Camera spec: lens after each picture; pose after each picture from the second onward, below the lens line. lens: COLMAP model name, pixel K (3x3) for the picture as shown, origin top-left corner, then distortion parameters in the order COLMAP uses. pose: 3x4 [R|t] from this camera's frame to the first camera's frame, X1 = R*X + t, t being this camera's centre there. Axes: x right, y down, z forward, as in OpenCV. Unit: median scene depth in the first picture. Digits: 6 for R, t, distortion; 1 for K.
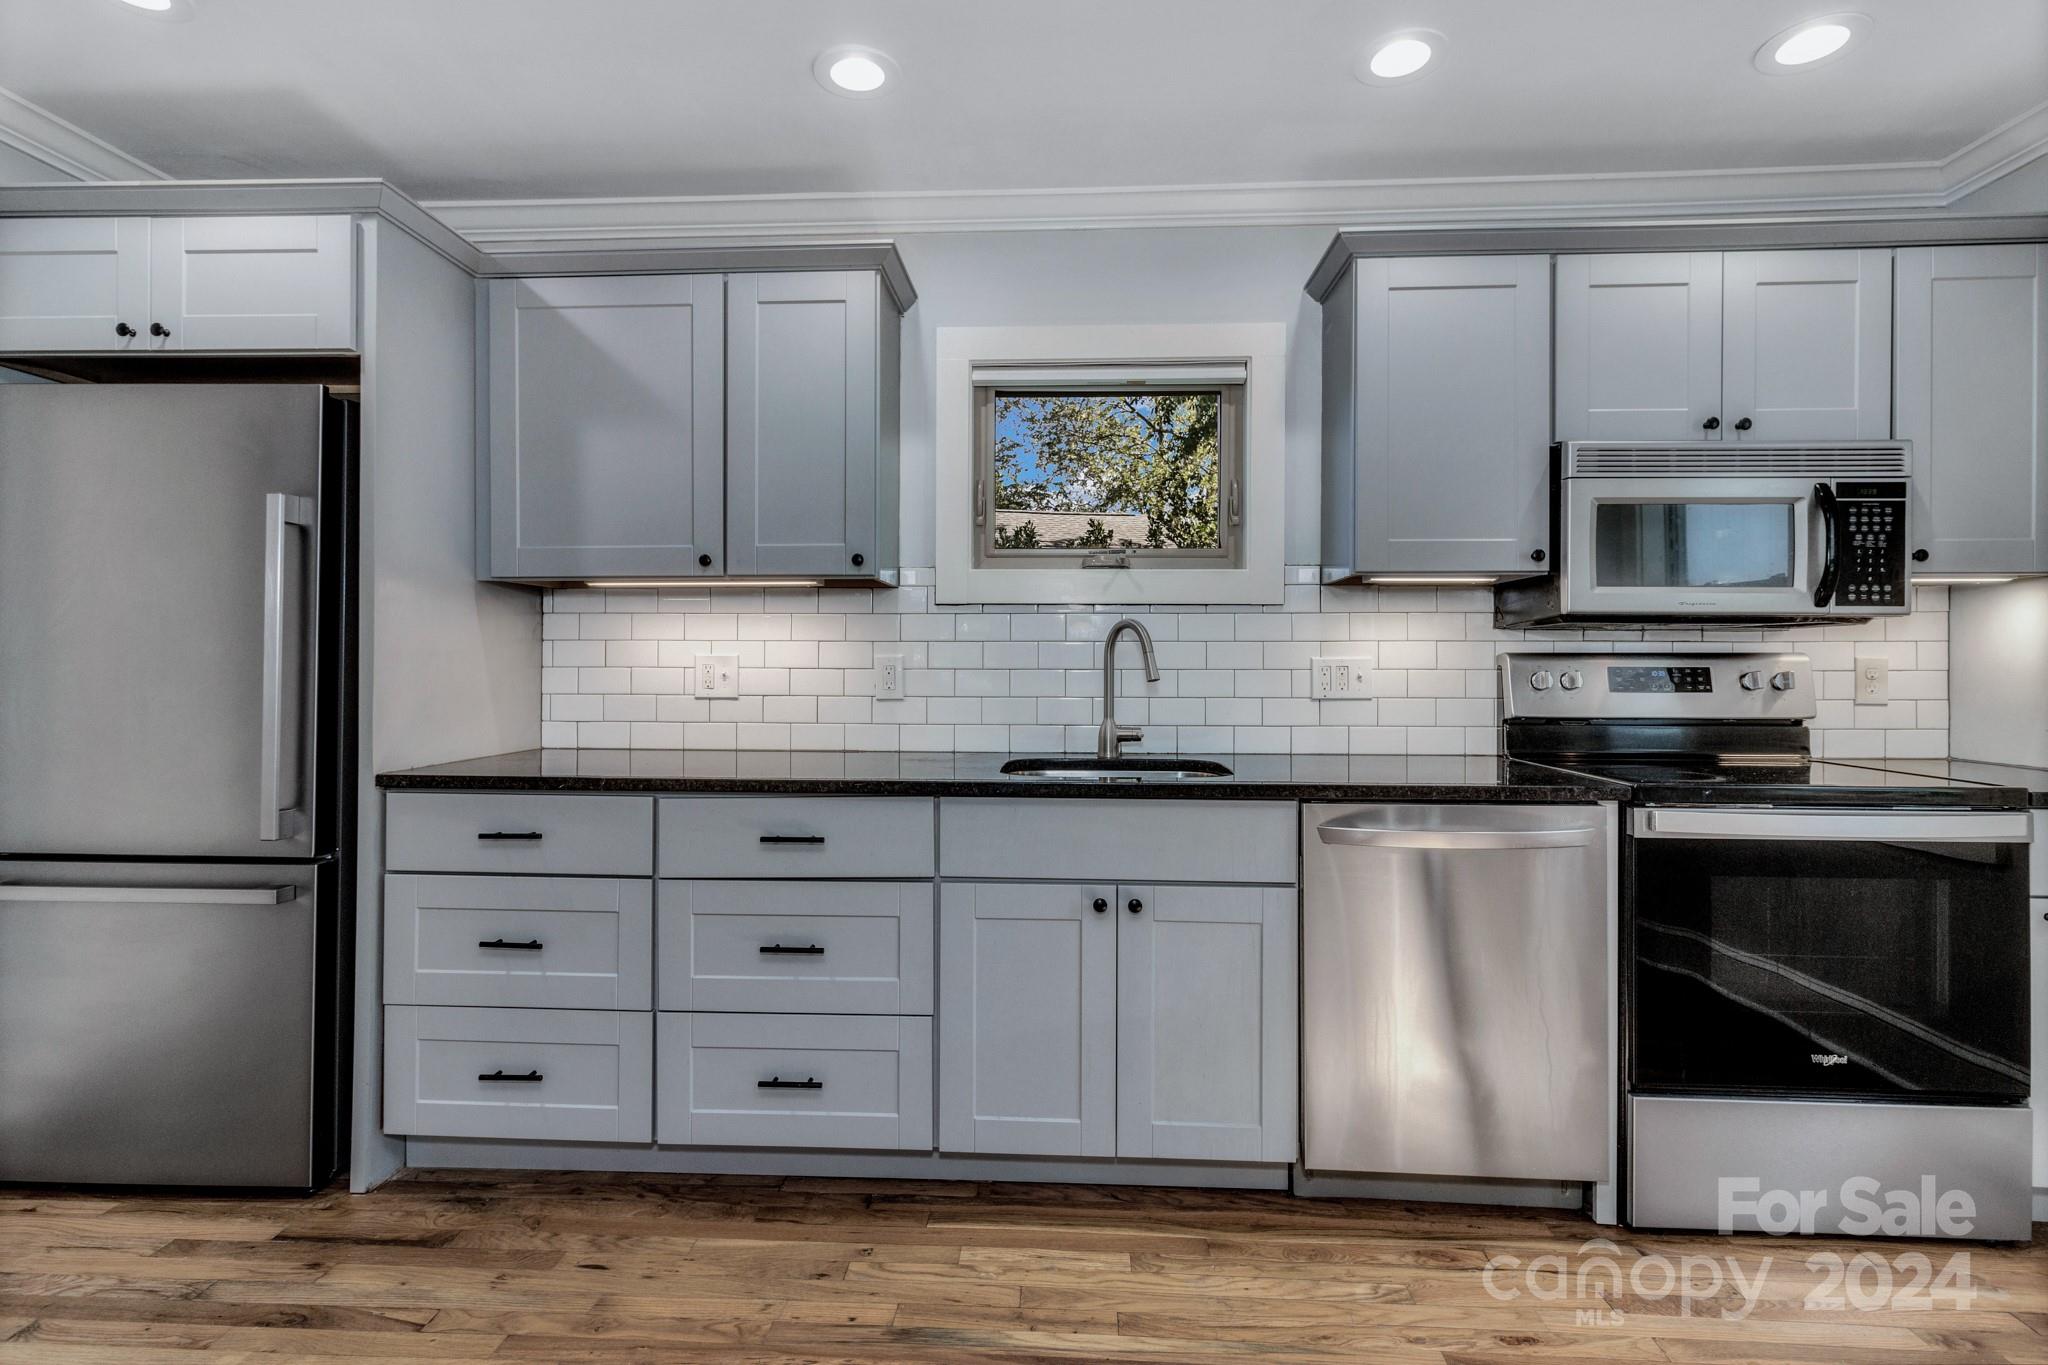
lens RADIAL K [[967.2, 0, 1022.1], [0, 967.2, 662.2], [0, 0, 1]] dist [0.003487, 0.000232]
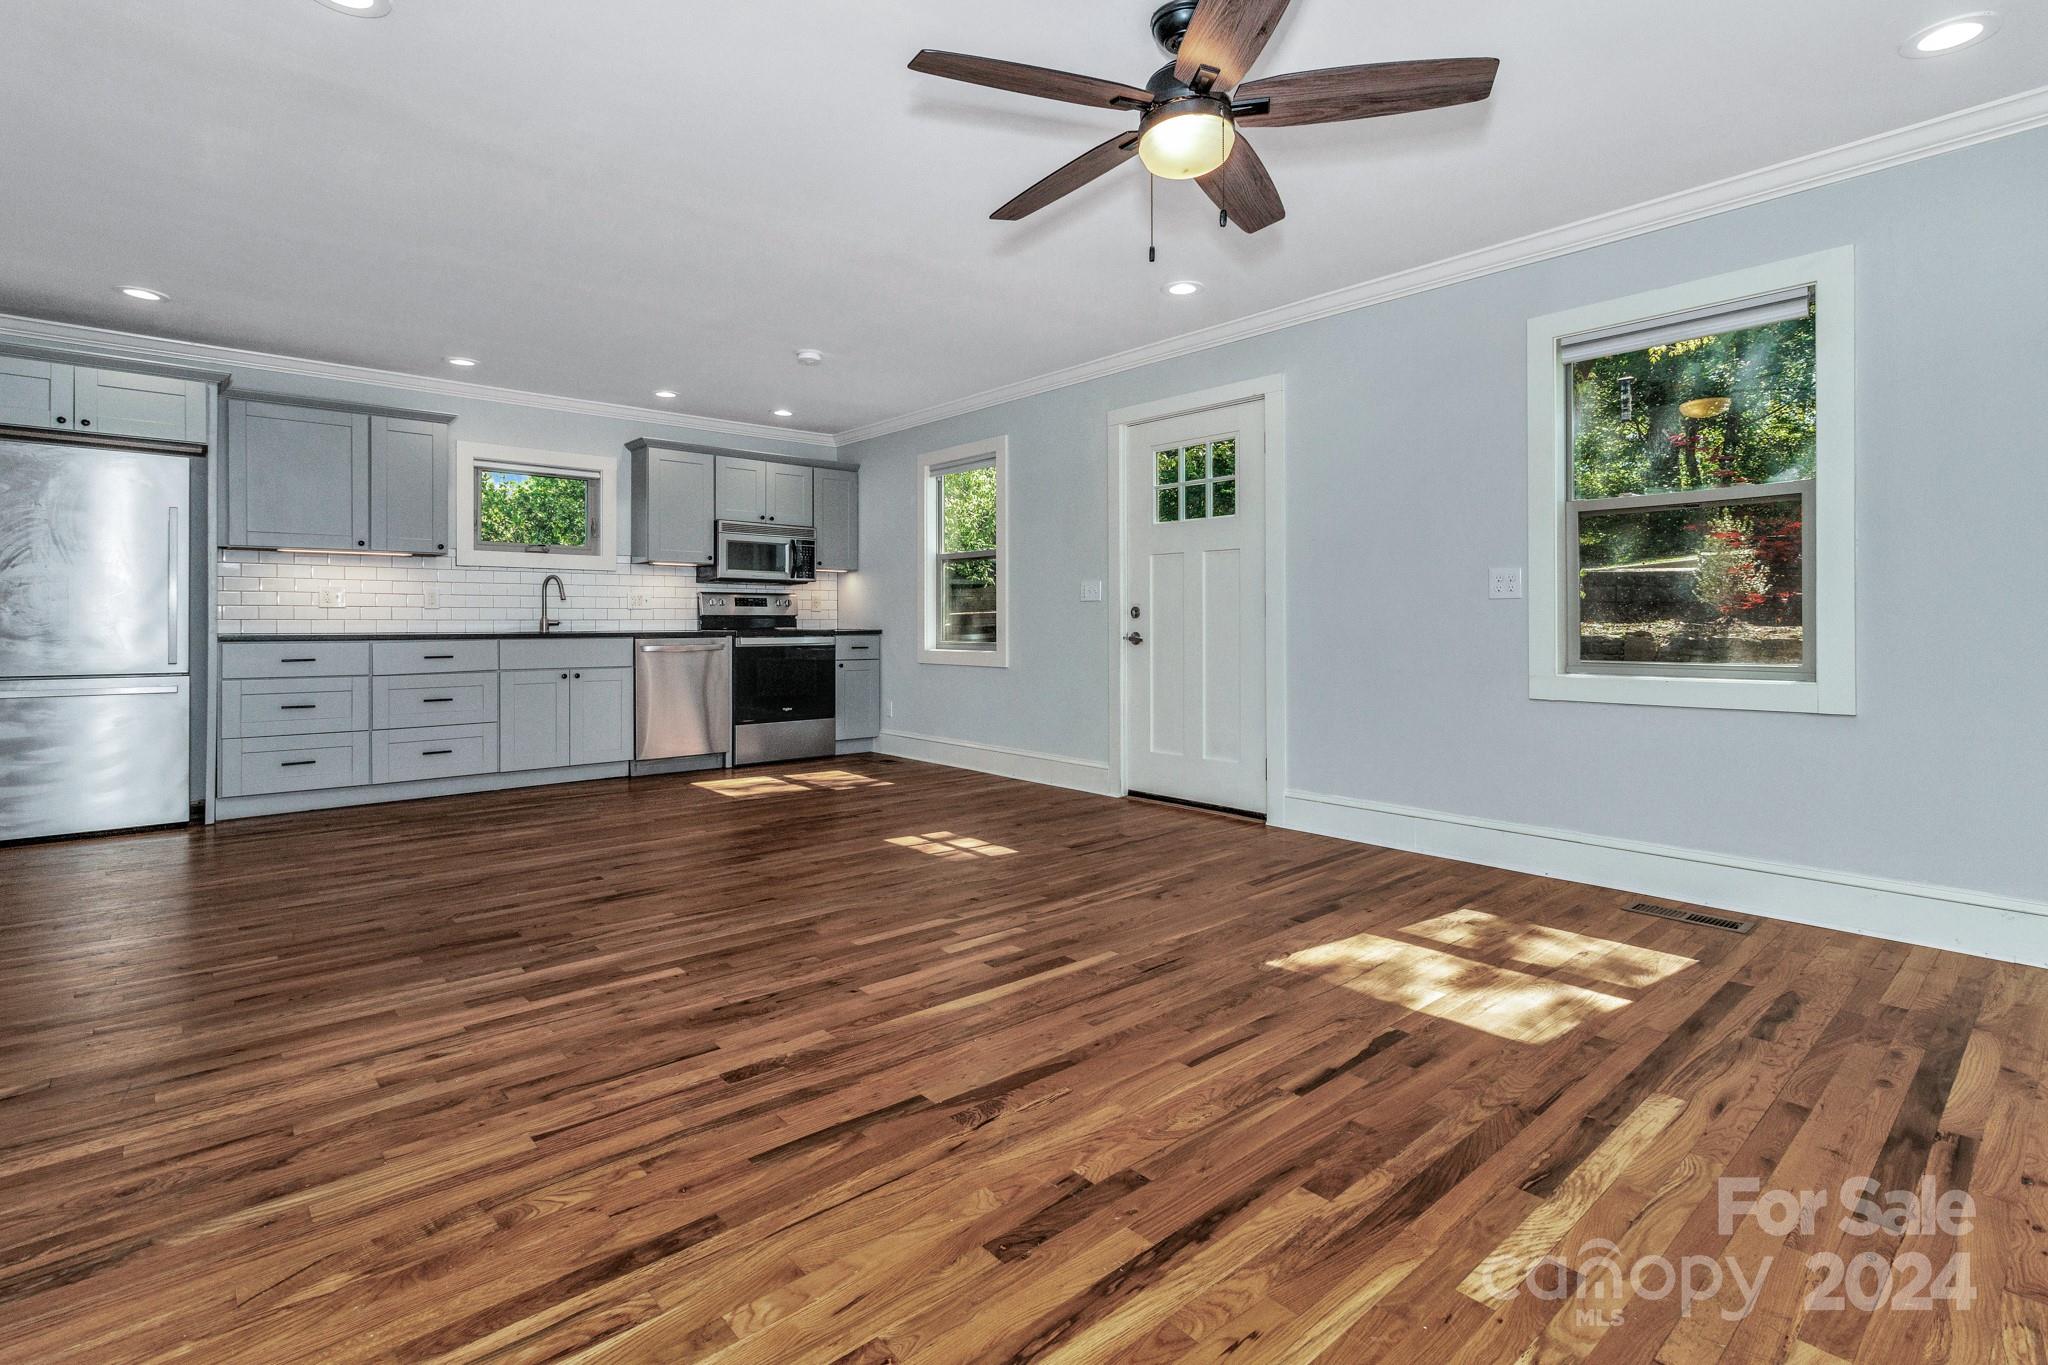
lens RADIAL K [[977.2, 0, 1023.6], [0, 977.2, 619.1], [0, 0, 1]] dist [0.013945, 0.000320]
pose [[0.714685, -0.002036, 0.699443, -0.899216], [0.000472, 0.999997, 0.002429, 0.070565], [-0.699446, -0.001406, 0.714684, -1.859466]]
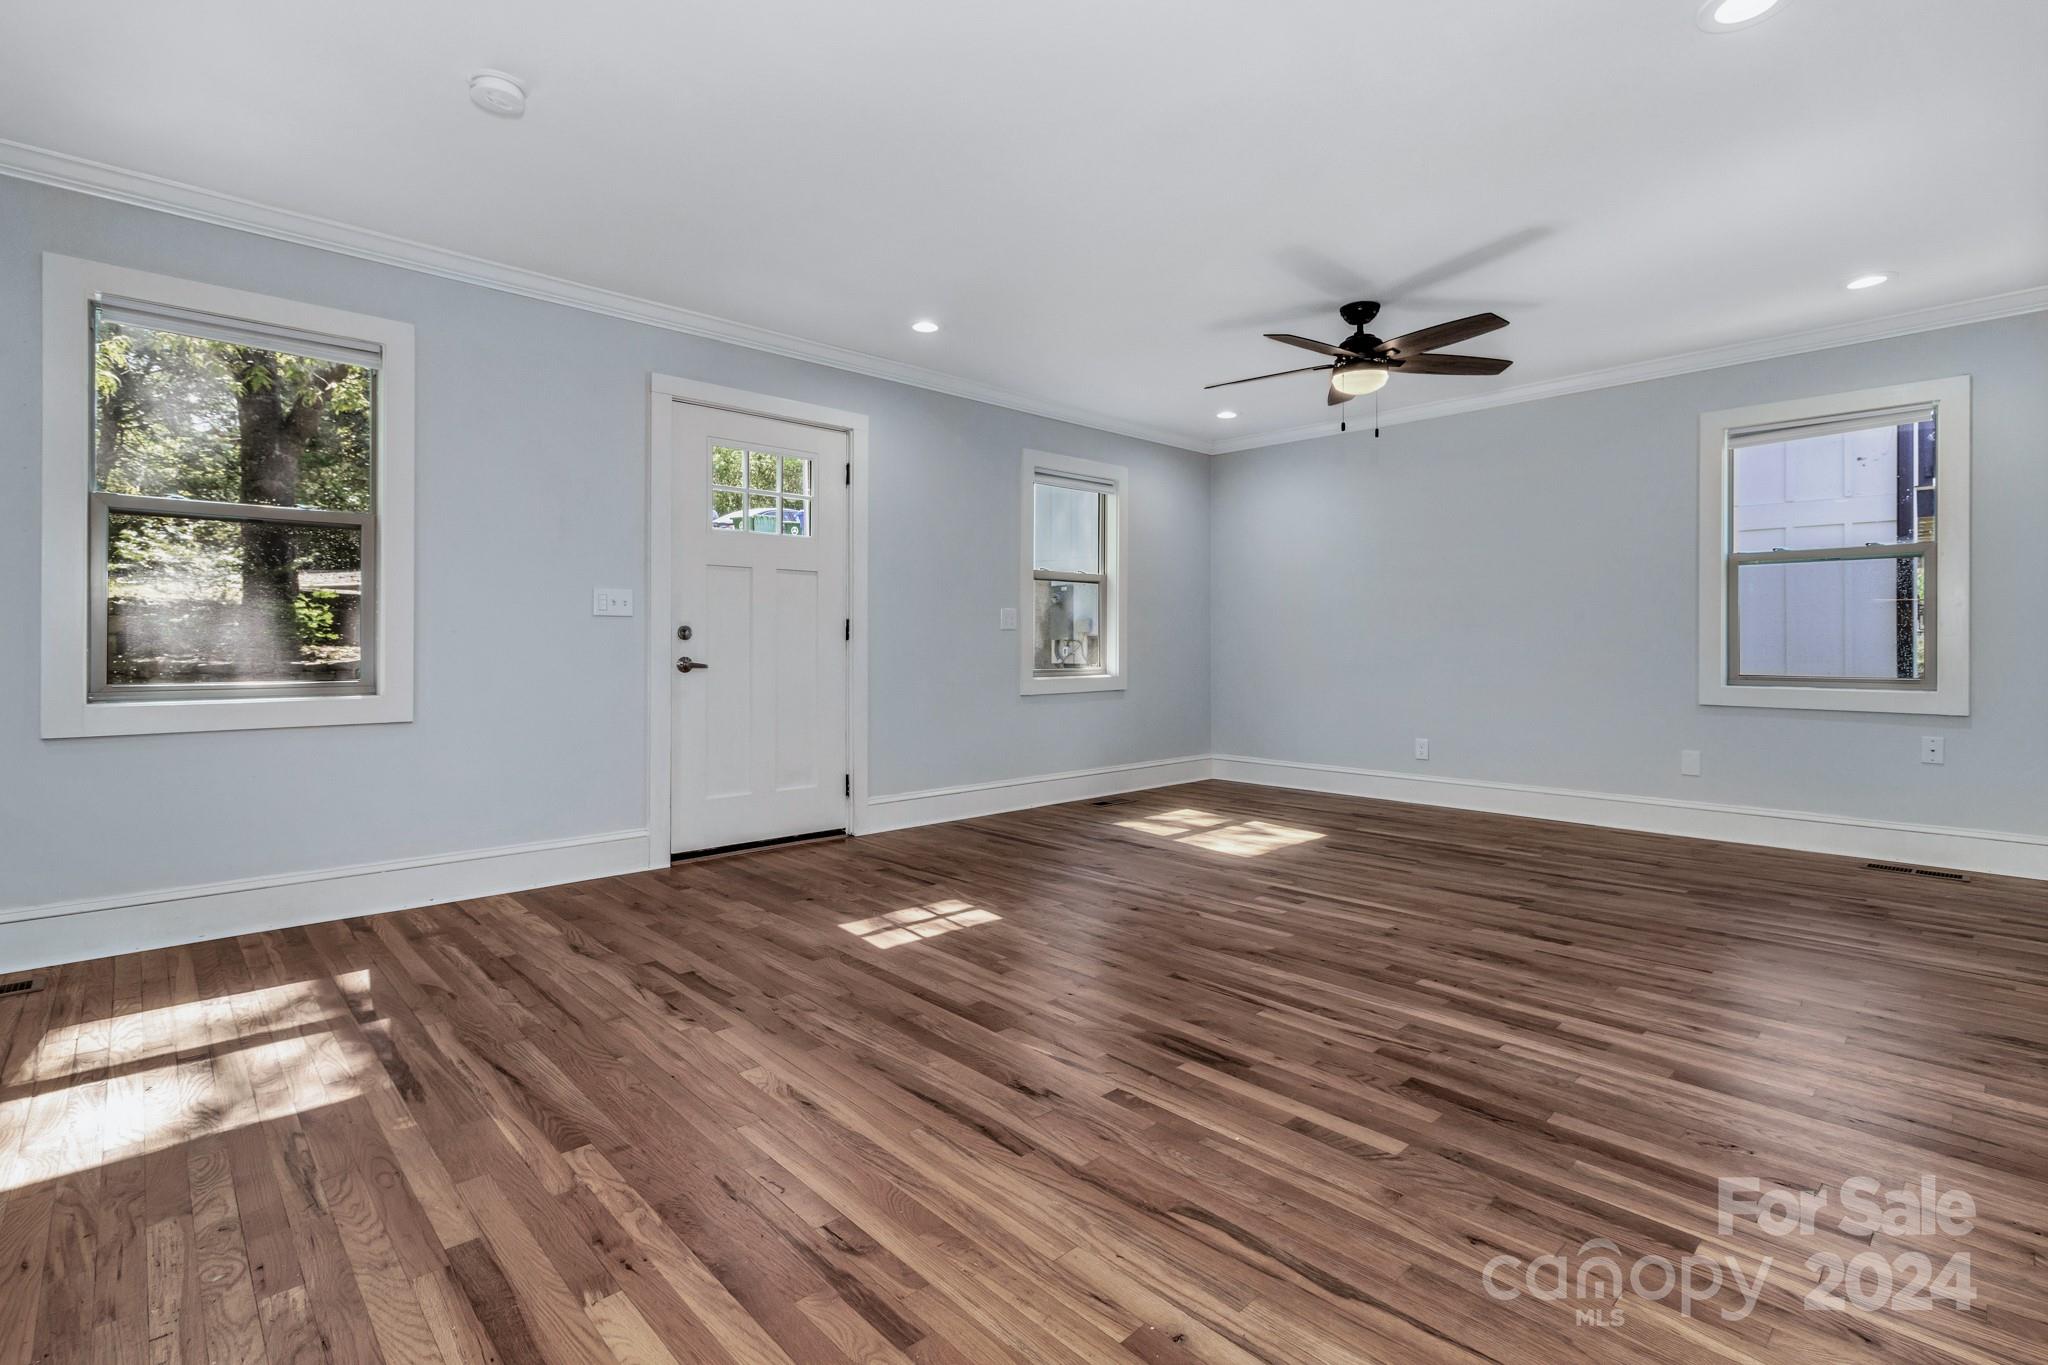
lens RADIAL K [[941.8, 0, 1016.4], [0, 941.8, 647.2], [0, 0, 1]] dist [0.000678, 0.000097]
pose [[-0.726531, -0.005093, 0.687114, -0.799607], [-0.008216, 0.999965, -0.001275, 0.086585], [-0.687084, -0.006572, -0.726548, 0.668740]]
